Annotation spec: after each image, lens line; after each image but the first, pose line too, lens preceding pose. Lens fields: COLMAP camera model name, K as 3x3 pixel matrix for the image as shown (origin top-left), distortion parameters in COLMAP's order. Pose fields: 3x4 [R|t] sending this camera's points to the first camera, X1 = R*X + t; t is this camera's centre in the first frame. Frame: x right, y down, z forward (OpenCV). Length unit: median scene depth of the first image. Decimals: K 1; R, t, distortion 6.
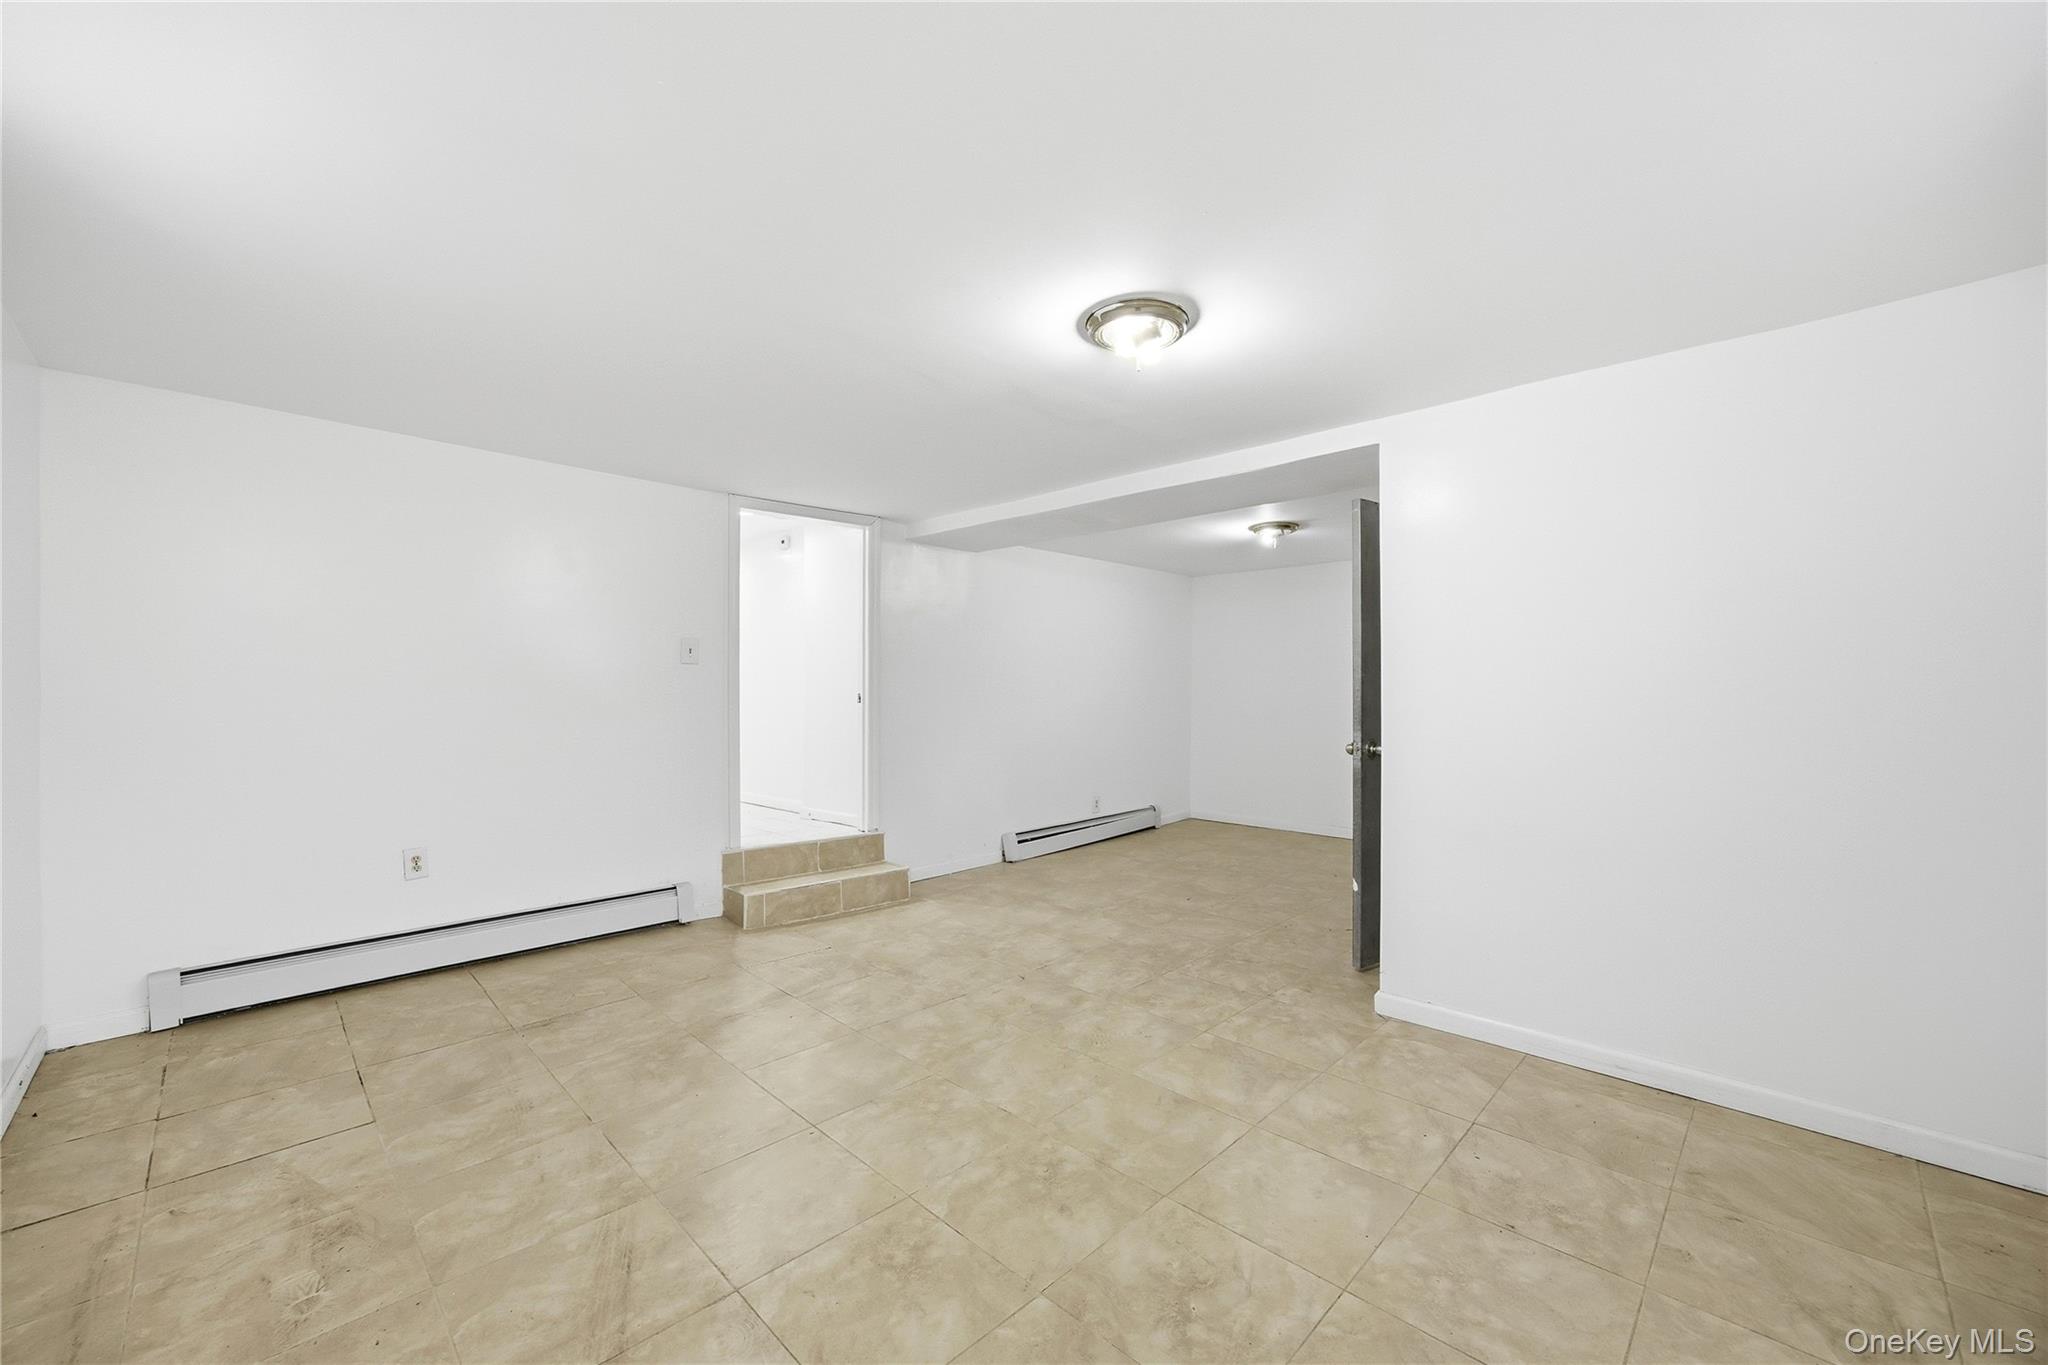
lens RADIAL K [[807.8, 0, 1021.2], [0, 807.8, 701.7], [0, 0, 1]] dist [-0.013701, 0.005057]
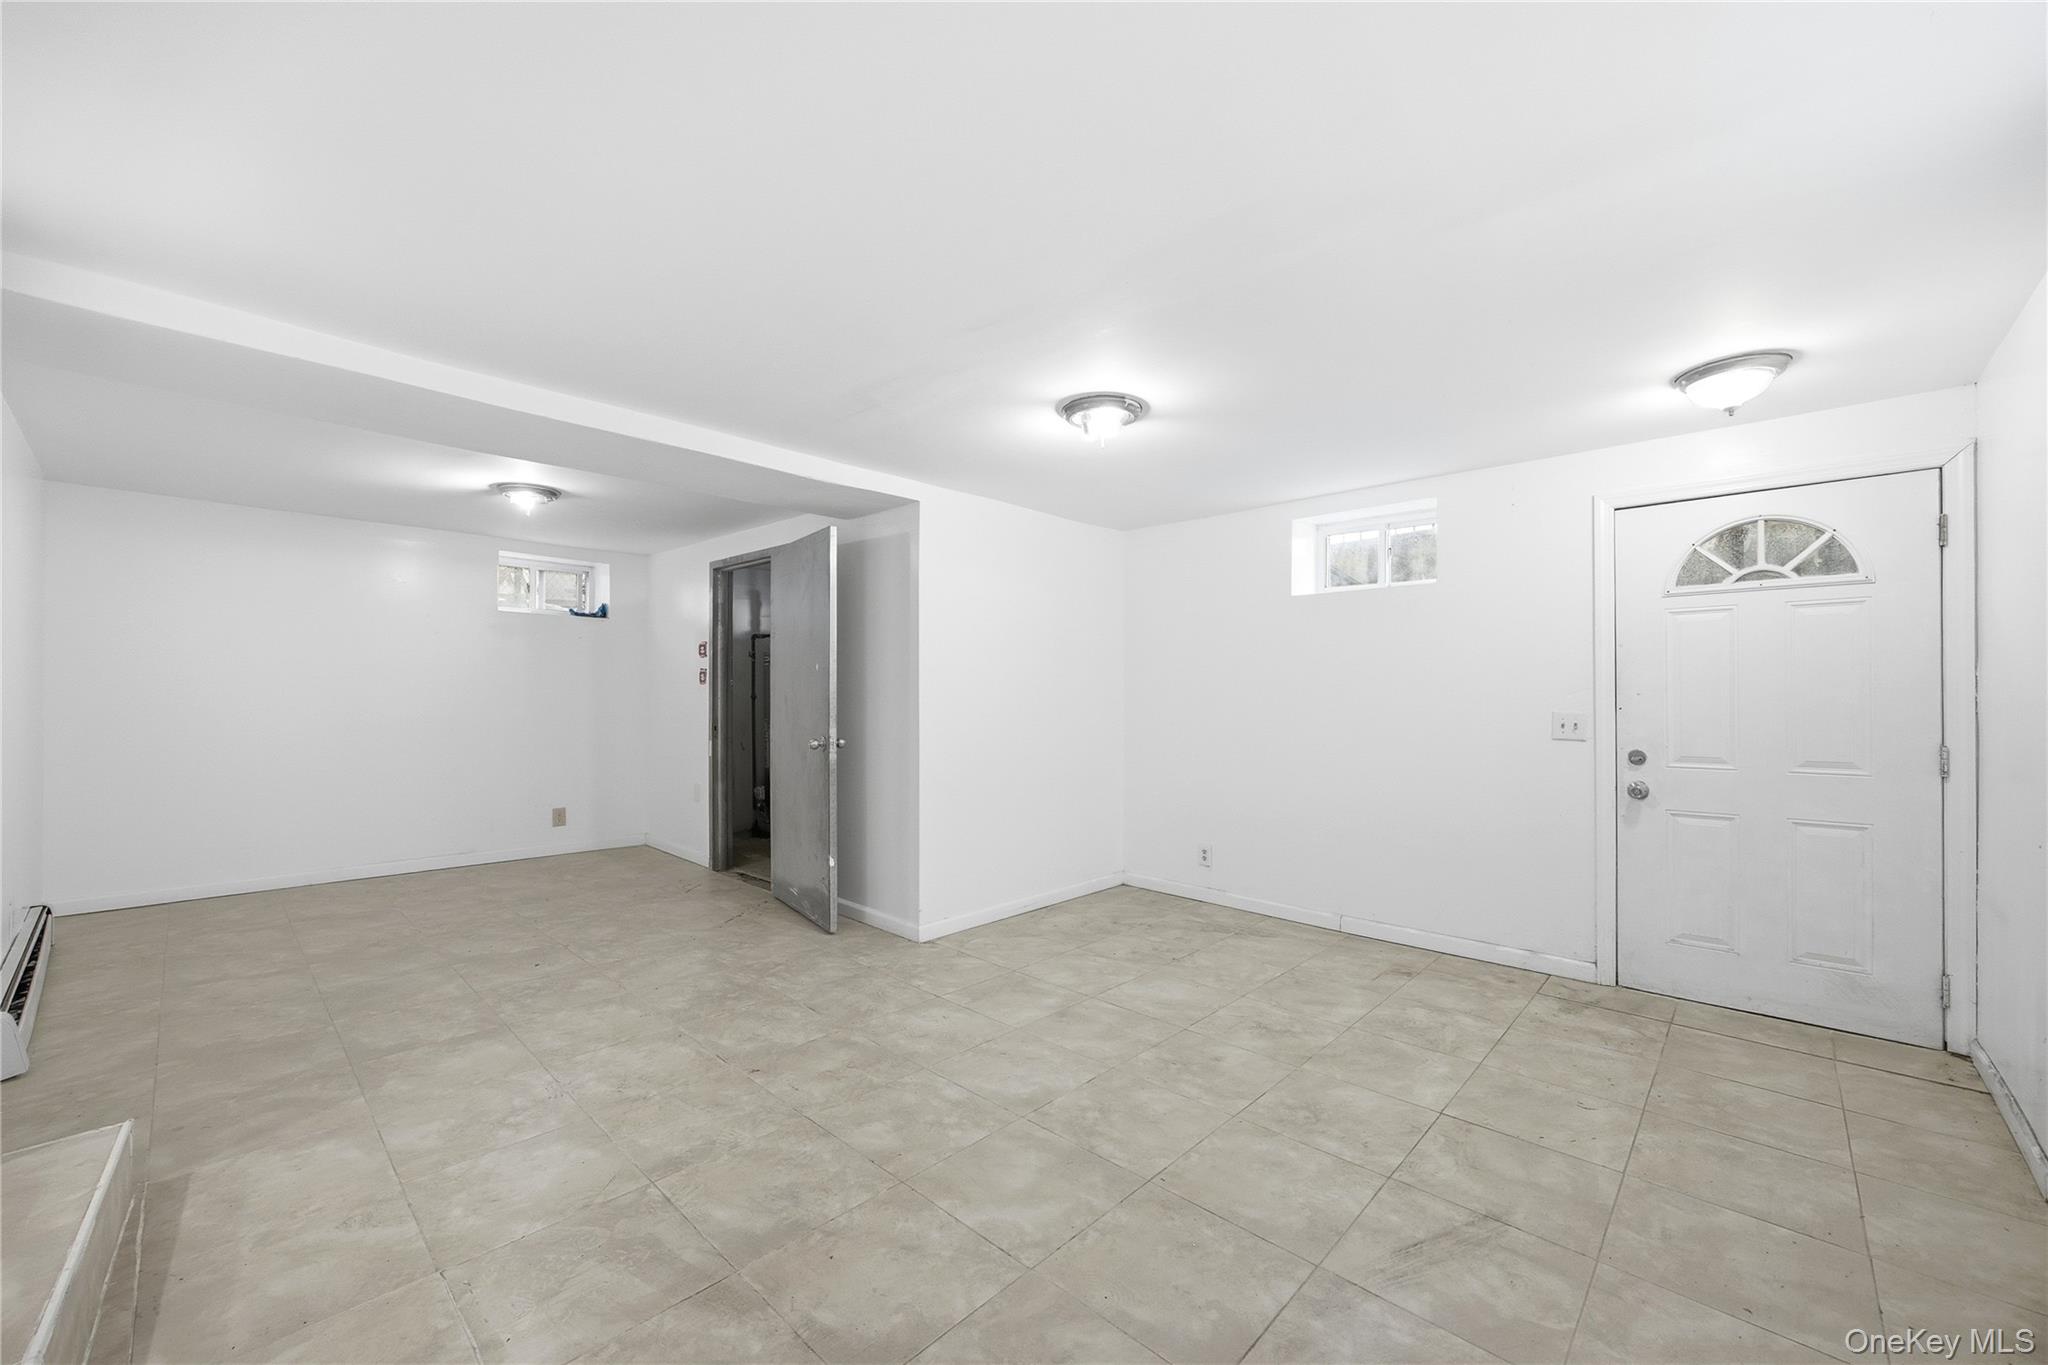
lens RADIAL K [[807.8, 0, 1022.4], [0, 807.8, 679.0], [0, 0, 1]] dist [-0.013701, 0.005057]
pose [[-0.041235, 0.021976, 0.998908, -0.942693], [-0.001657, 0.999755, -0.022063, -0.011672], [-0.999148, -0.002565, -0.041189, 0.956418]]
